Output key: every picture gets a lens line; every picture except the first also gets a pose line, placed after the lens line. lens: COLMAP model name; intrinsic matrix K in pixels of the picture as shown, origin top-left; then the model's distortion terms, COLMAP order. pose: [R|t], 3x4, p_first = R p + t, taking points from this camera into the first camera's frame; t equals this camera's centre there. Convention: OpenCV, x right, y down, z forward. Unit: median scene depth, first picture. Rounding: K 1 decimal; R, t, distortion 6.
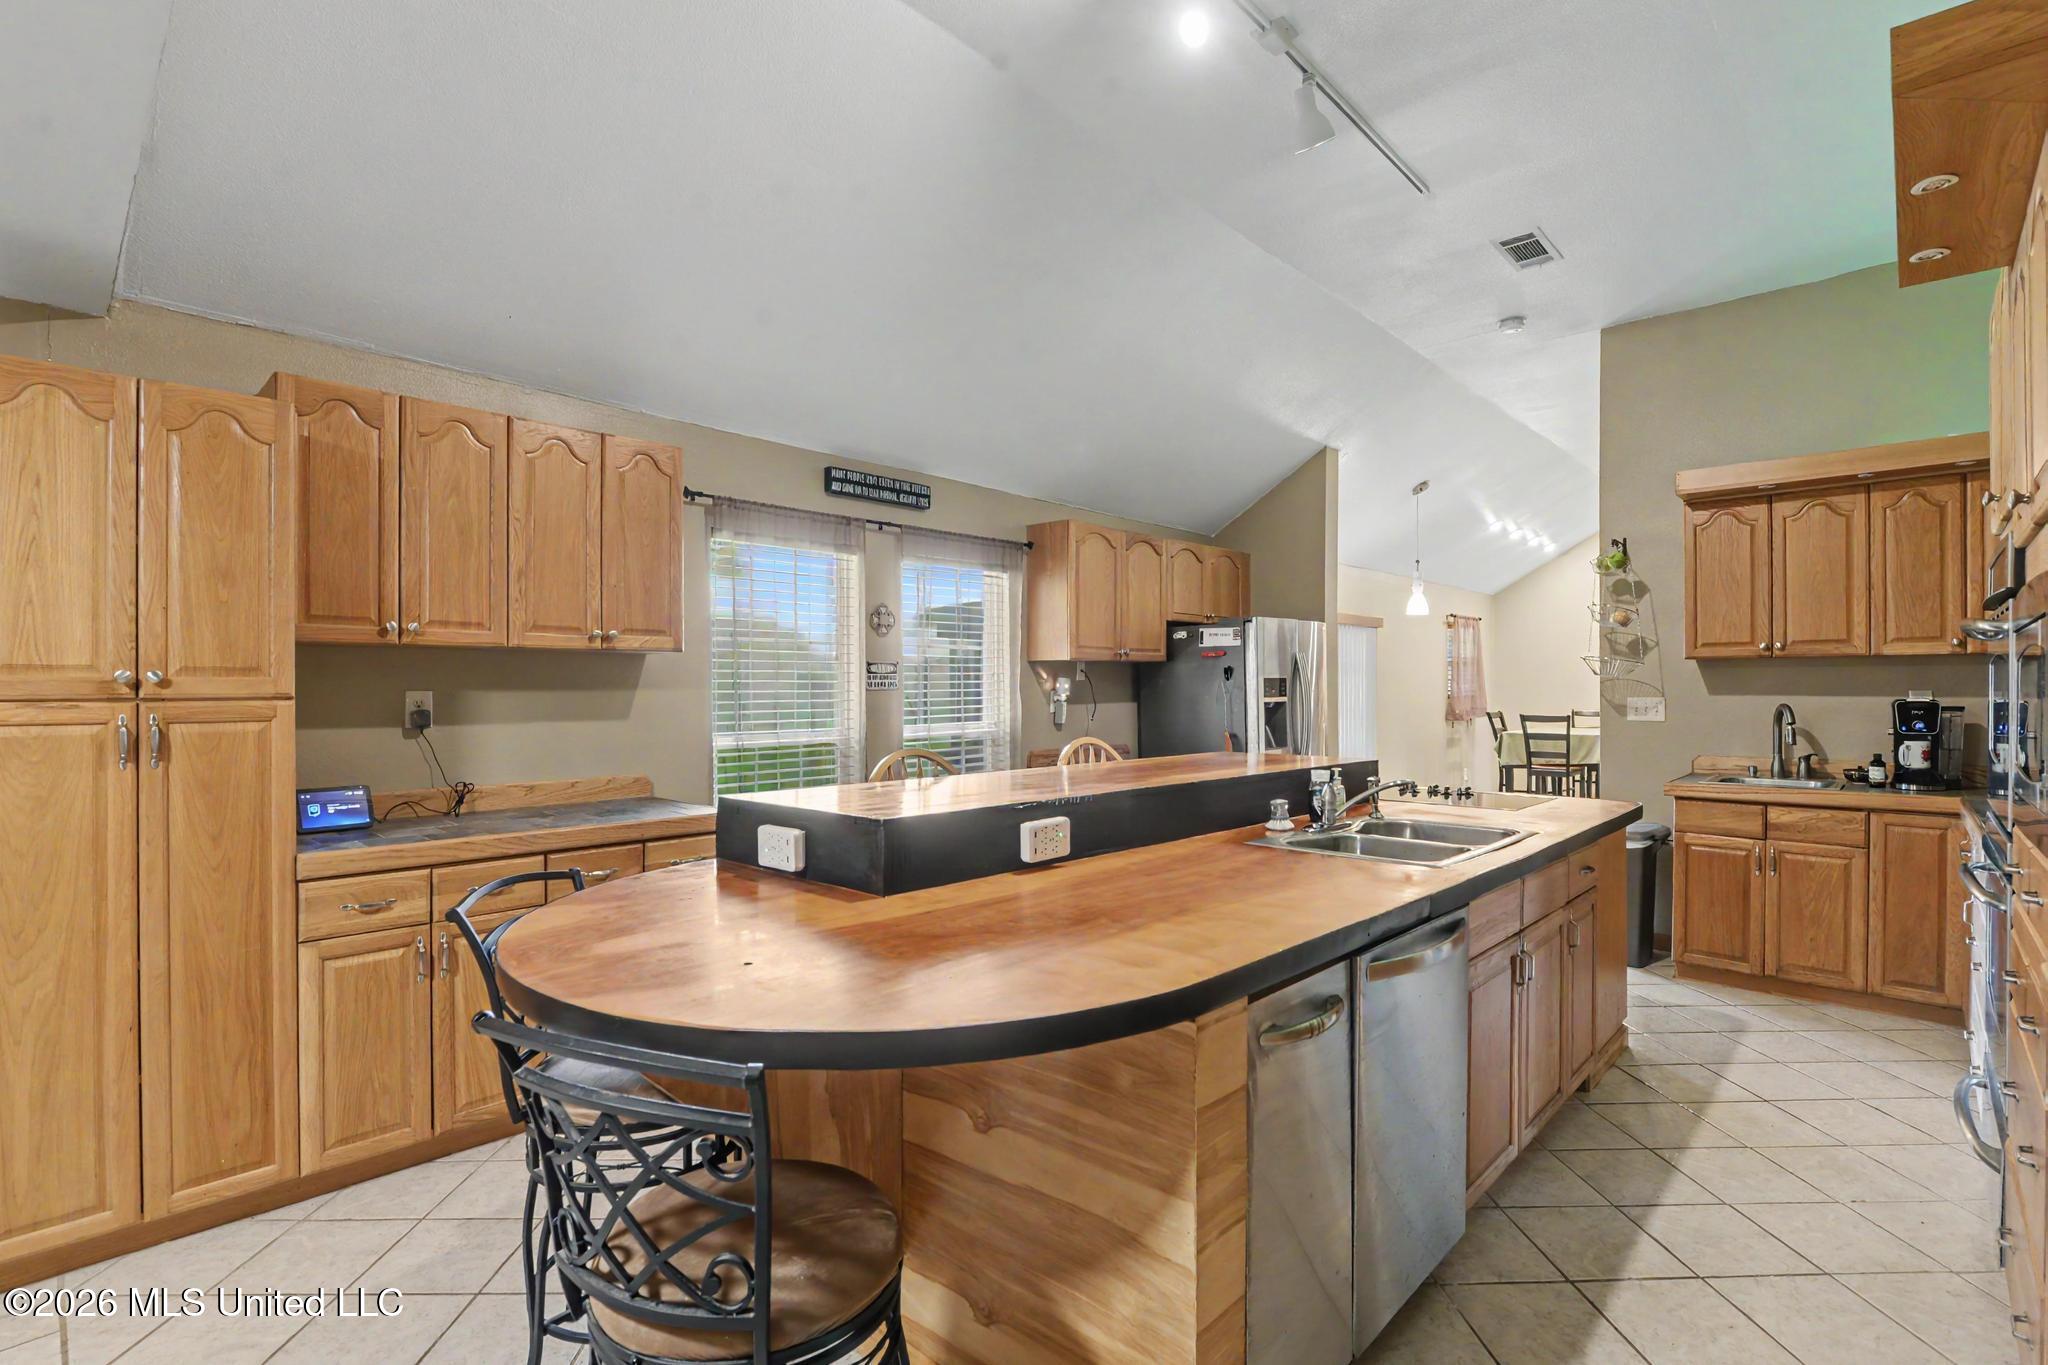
lens RADIAL K [[945.6, 0, 1005.4], [0, 945.6, 677.6], [0, 0, 1]] dist [-0.002536, -0.000605]
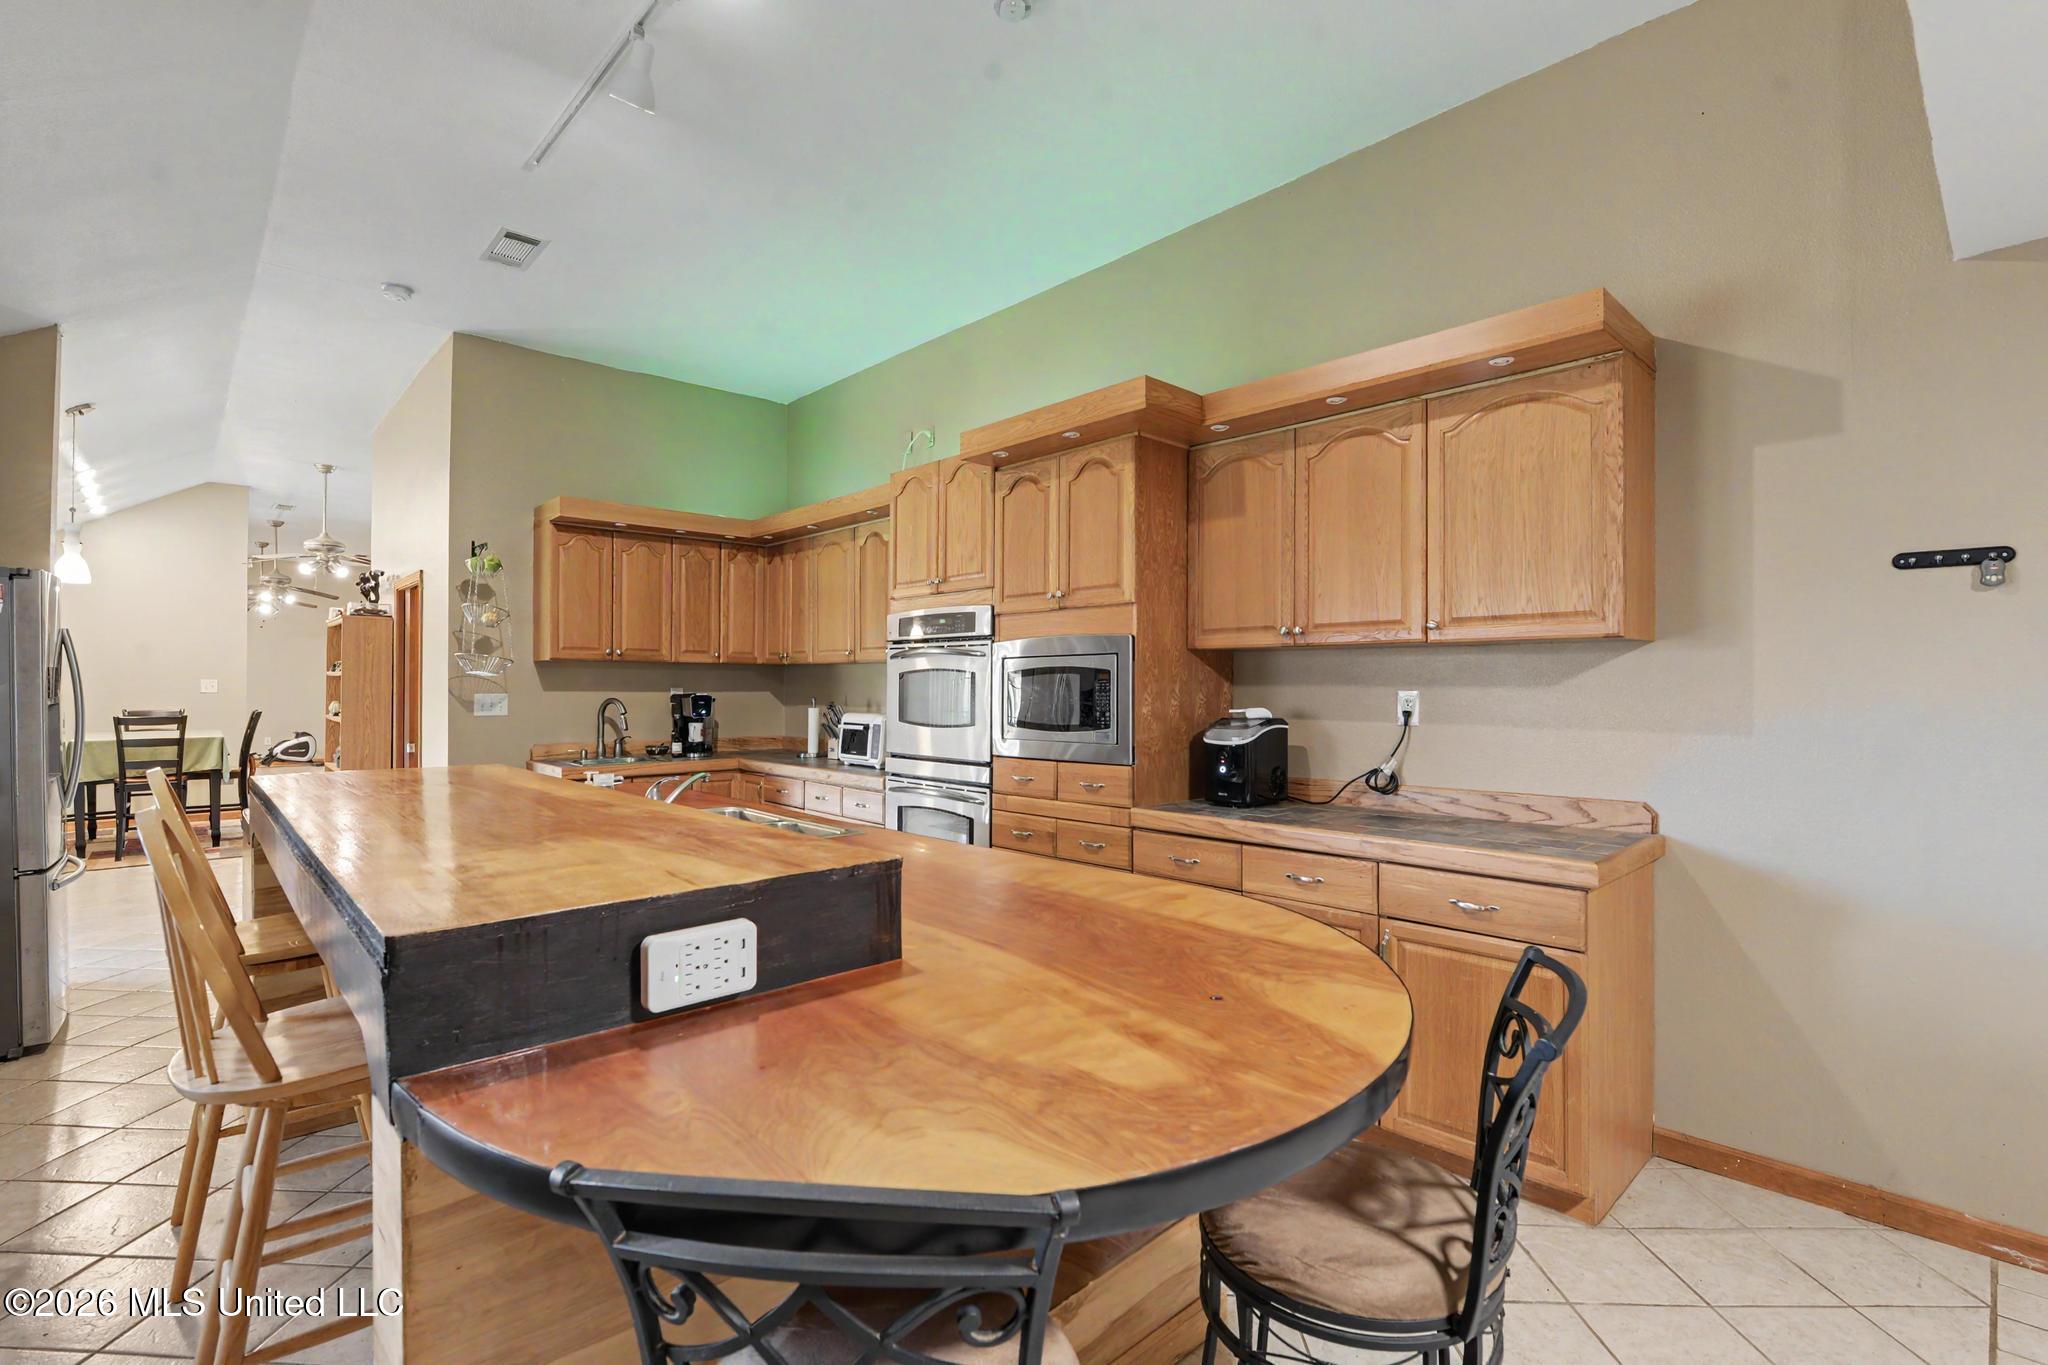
lens RADIAL K [[945.6, 0, 1005.4], [0, 945.6, 677.6], [0, 0, 1]] dist [-0.002536, -0.000605]
pose [[0.059947, 0.012879, 0.998118, -0.373064], [-0.016127, 0.999799, -0.011932, 0.006492], [-0.998071, -0.015381, 0.060142, 0.367803]]
